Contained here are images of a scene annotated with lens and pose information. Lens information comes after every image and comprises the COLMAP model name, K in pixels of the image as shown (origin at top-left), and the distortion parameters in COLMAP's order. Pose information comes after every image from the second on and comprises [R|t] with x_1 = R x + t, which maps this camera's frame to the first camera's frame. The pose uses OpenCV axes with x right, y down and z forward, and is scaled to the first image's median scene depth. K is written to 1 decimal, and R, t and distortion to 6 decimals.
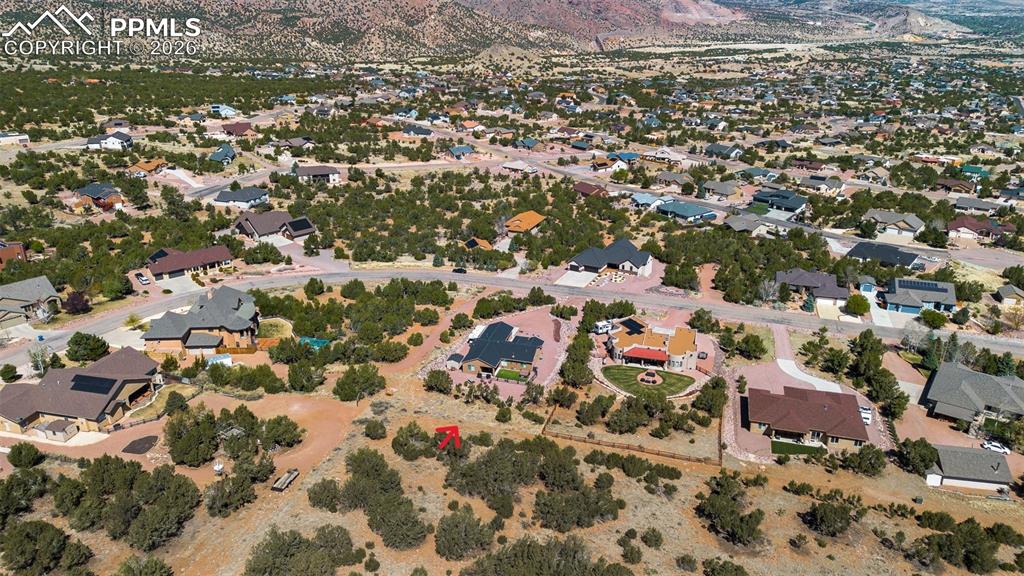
lens RADIAL K [[718.6, 0, 513.0], [0, 718.6, 285.8], [0, 0, 1]] dist [0.068991, -0.058814]
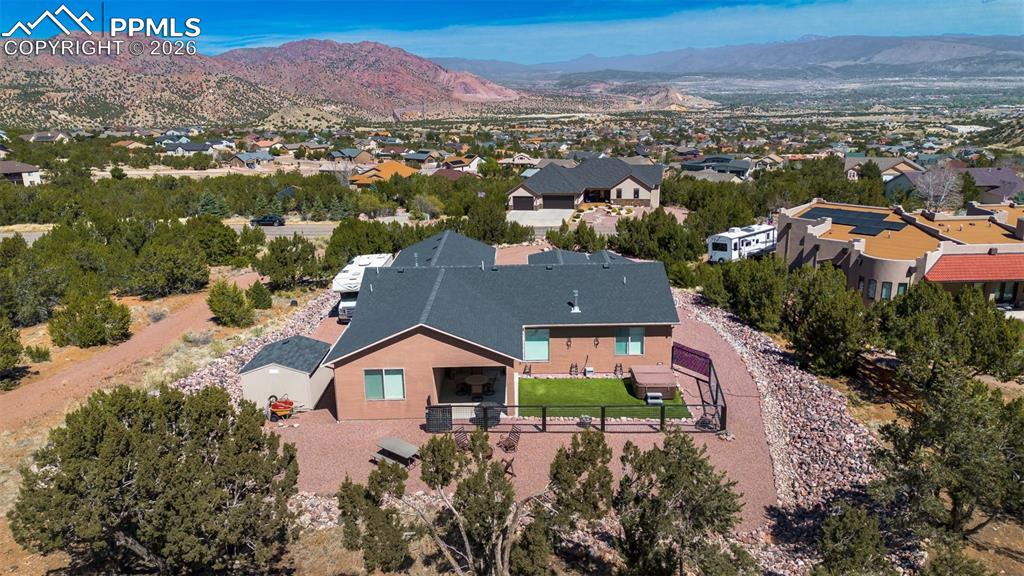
lens RADIAL K [[718.6, 0, 514.4], [0, 718.6, 291.2], [0, 0, 1]] dist [0.068991, -0.058814]
pose [[0.961312, -0.092767, 0.259373, -0.025239], [0.119745, 0.988699, -0.090192, 0.038847], [-0.248075, 0.117761, 0.961556, 0.284356]]
